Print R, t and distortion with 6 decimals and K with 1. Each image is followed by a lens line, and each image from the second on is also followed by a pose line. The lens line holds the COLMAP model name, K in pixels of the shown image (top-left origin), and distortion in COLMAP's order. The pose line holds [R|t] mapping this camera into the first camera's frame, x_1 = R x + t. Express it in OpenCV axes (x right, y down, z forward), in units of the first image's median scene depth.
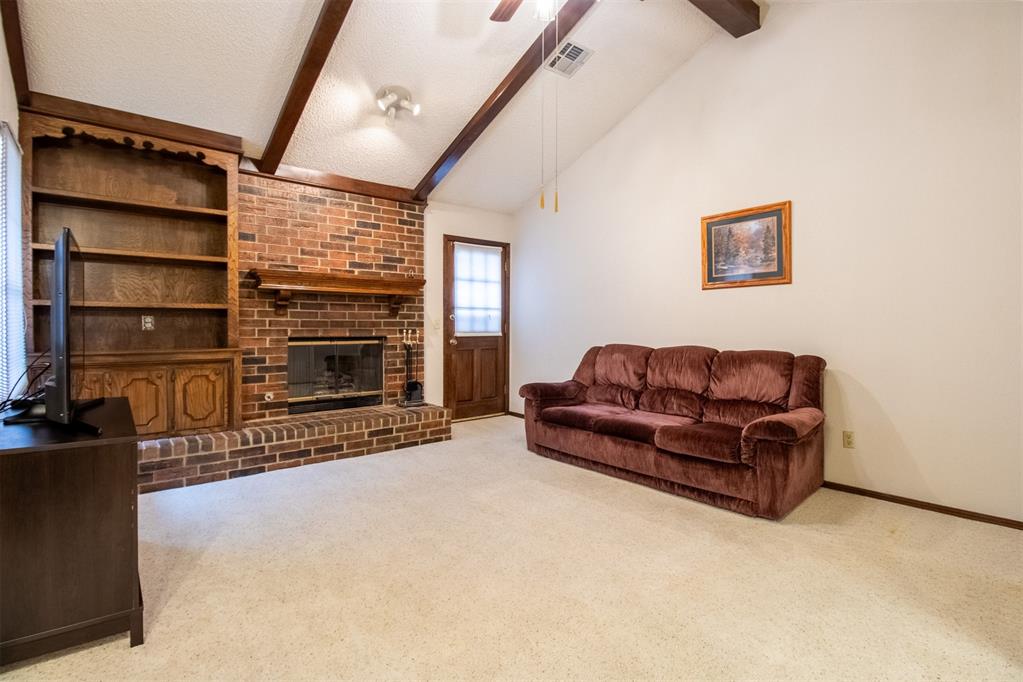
lens RADIAL K [[496.8, 0, 518.4], [0, 496.8, 334.4], [0, 0, 1]] dist [0.001641, -0.010222]
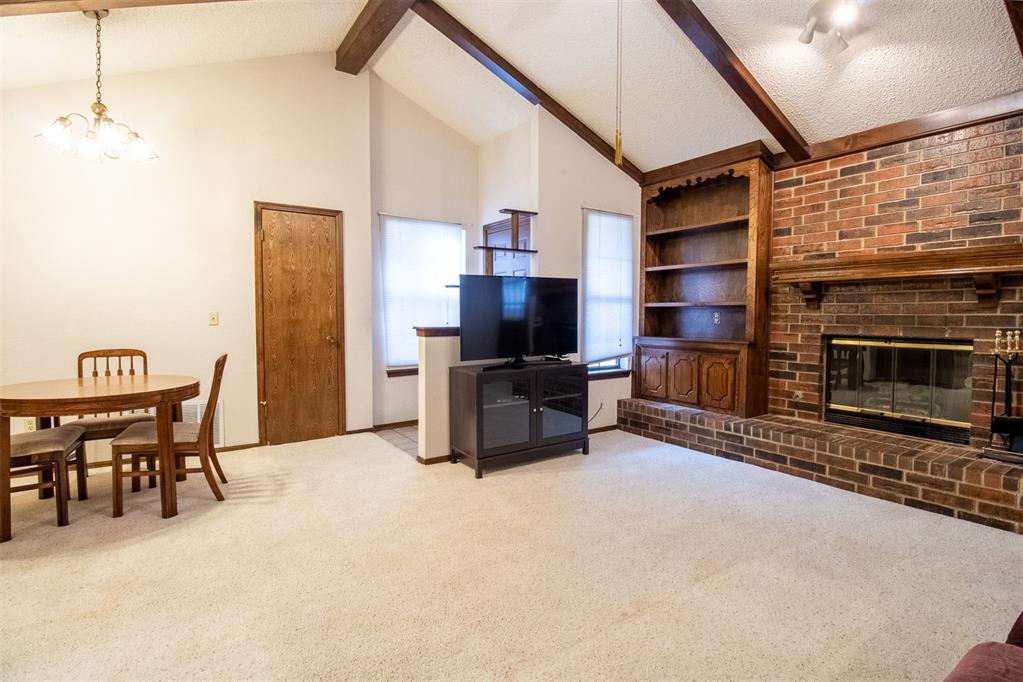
lens RADIAL K [[496.8, 0, 525.2], [0, 496.8, 336.0], [0, 0, 1]] dist [0.001641, -0.010222]
pose [[-0.097389, 0.035239, -0.994622, 0.508482], [-0.027861, 0.998885, 0.038118, -0.011034], [0.994856, 0.031423, -0.096298, 0.588361]]
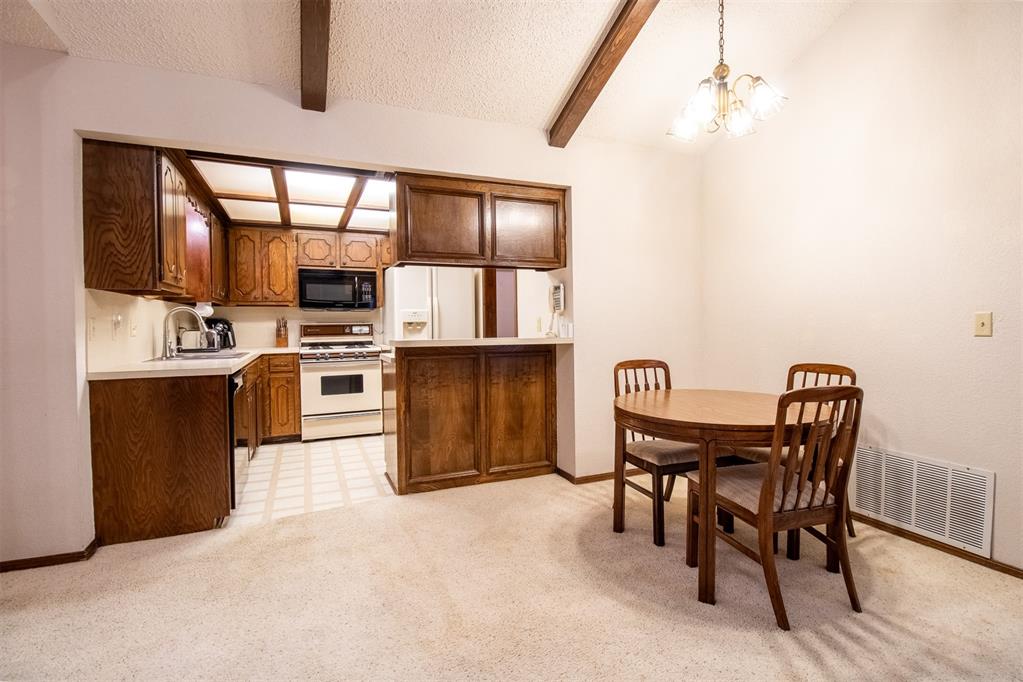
lens RADIAL K [[496.8, 0, 522.5], [0, 496.8, 337.3], [0, 0, 1]] dist [0.001641, -0.010222]
pose [[-0.957831, -0.008426, 0.287209, -0.084466], [0.007082, 0.998574, 0.052913, -0.009614], [-0.287245, 0.052716, -0.956405, 0.550629]]
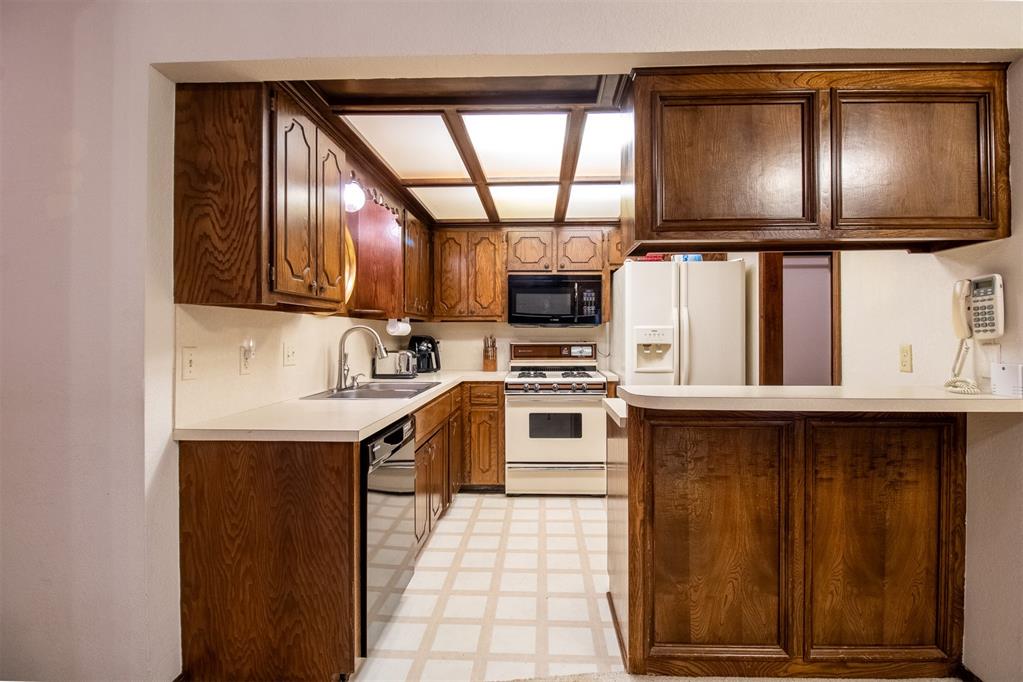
lens RADIAL K [[496.8, 0, 522.2], [0, 496.8, 335.5], [0, 0, 1]] dist [0.001641, -0.010222]
pose [[-0.735928, -0.009425, 0.676995, 0.114173], [0.010022, 0.999642, 0.024811, -0.022445], [-0.676986, 0.025044, -0.735570, 0.228740]]
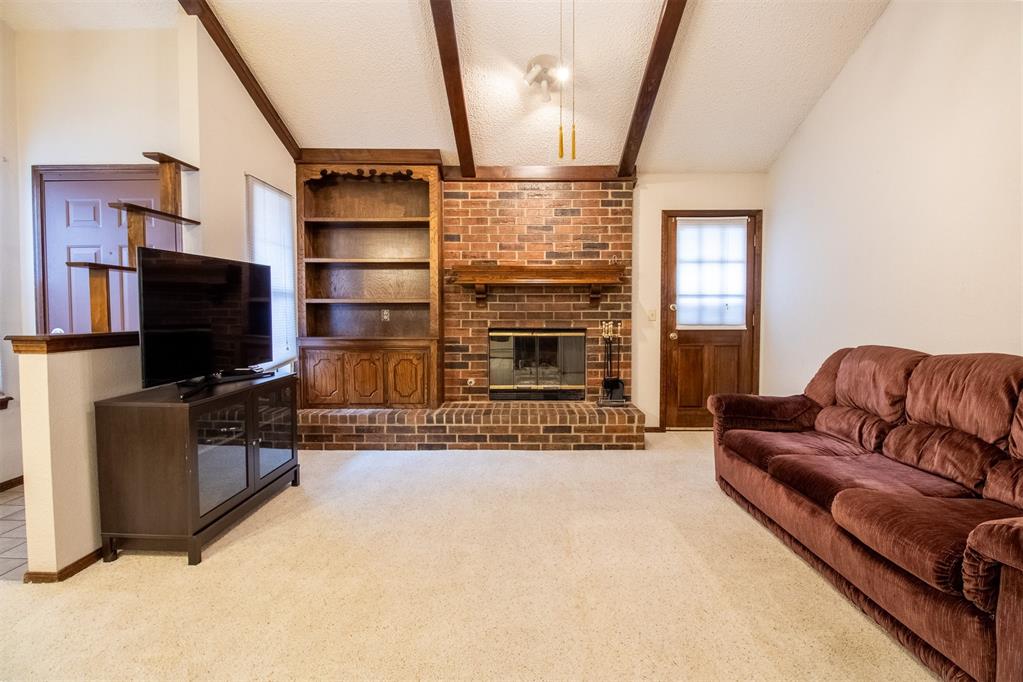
lens RADIAL K [[496.8, 0, 521.8], [0, 496.8, 335.5], [0, 0, 1]] dist [0.001641, -0.010222]
pose [[0.757126, 0.022781, -0.652872, 0.307124], [-0.010063, 0.999680, 0.023213, -0.004066], [0.653192, -0.011005, 0.757113, 0.252188]]
